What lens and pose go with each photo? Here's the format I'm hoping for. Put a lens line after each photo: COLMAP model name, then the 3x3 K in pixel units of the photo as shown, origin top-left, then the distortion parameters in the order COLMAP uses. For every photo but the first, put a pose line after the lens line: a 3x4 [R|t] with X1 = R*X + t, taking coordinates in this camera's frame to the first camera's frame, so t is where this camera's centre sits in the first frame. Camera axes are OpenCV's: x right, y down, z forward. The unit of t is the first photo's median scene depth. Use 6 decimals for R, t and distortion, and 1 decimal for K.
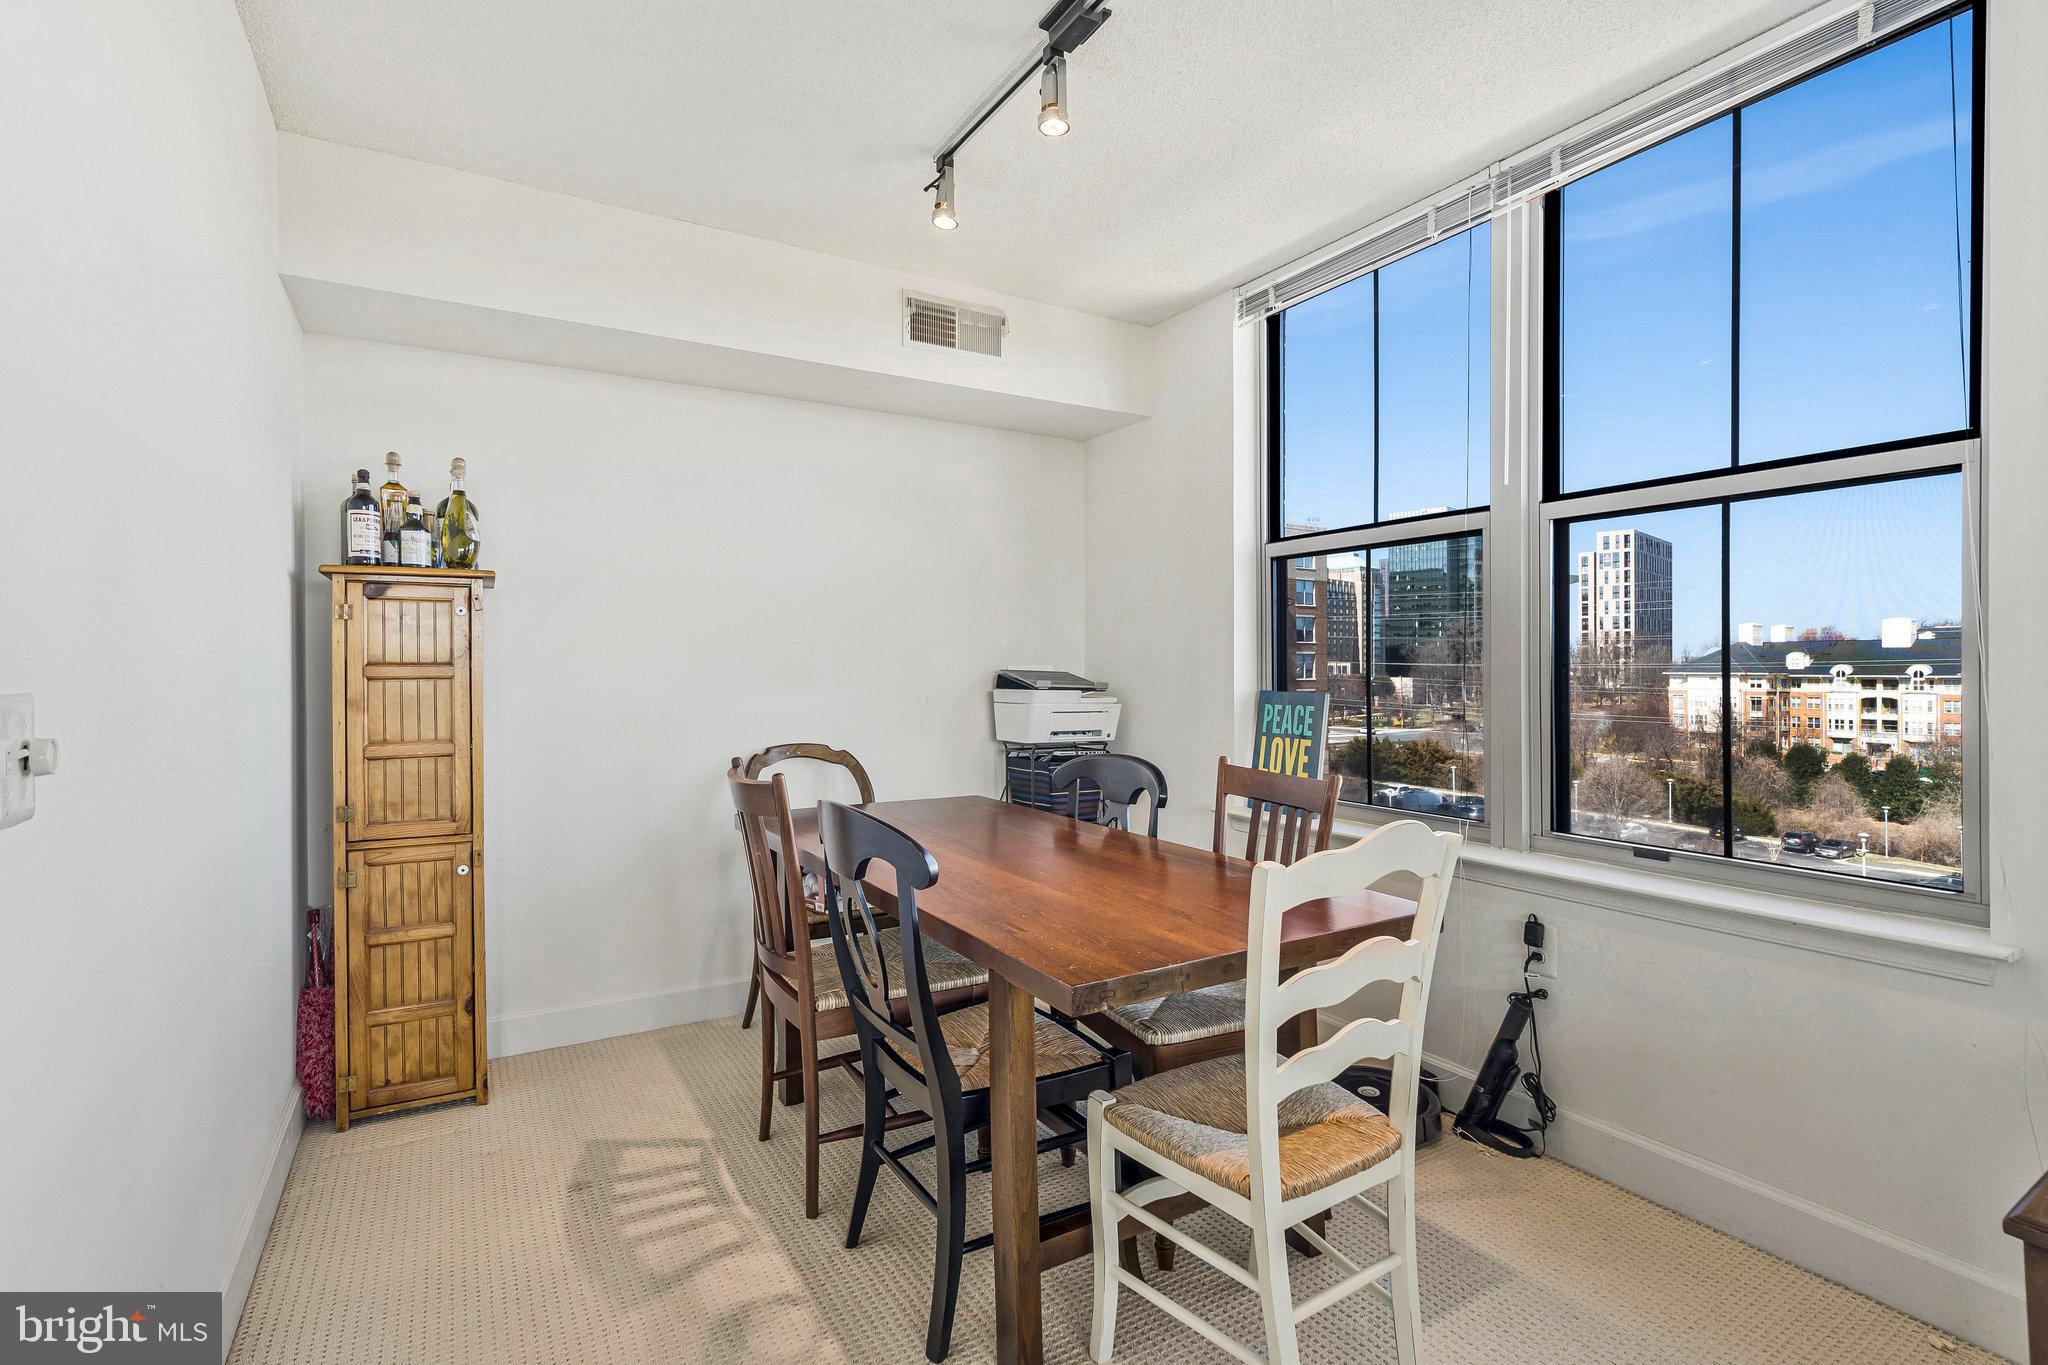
lens RADIAL K [[961.4, 0, 1023.7], [0, 961.4, 665.4], [0, 0, 1]] dist [0.001012, 0.000225]
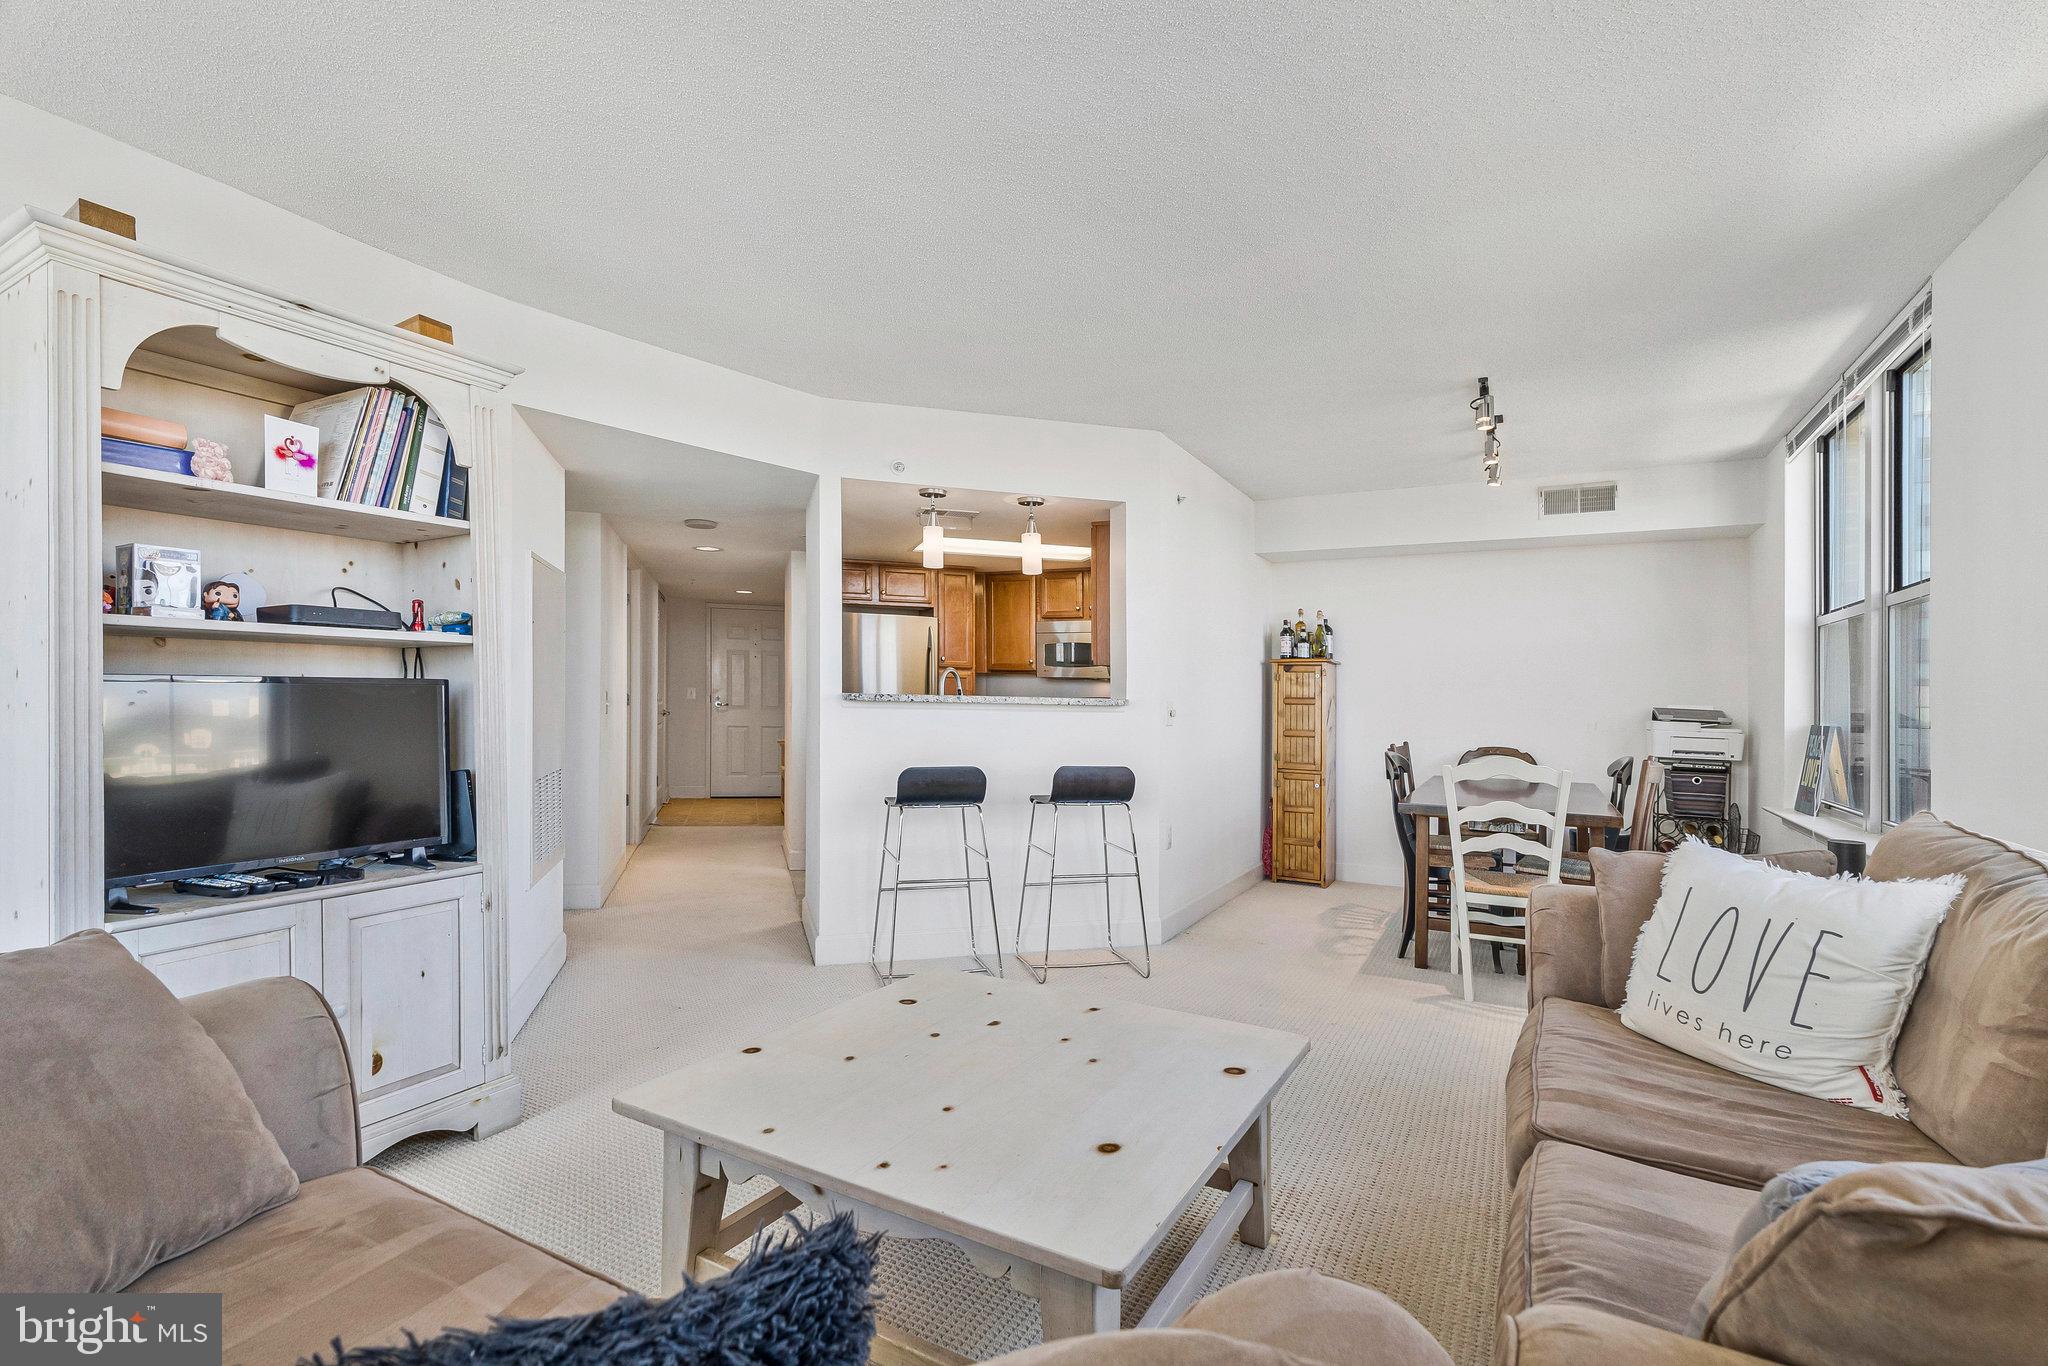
lens RADIAL K [[930.4, 0, 1027.8], [0, 930.4, 693.1], [0, 0, 1]] dist [-0.016761, 0.010039]
pose [[0.511865, 0.006265, -0.859043, 1.016899], [-0.016106, 0.999868, -0.002305, 0.002362], [0.858915, 0.015015, 0.511898, -0.785040]]
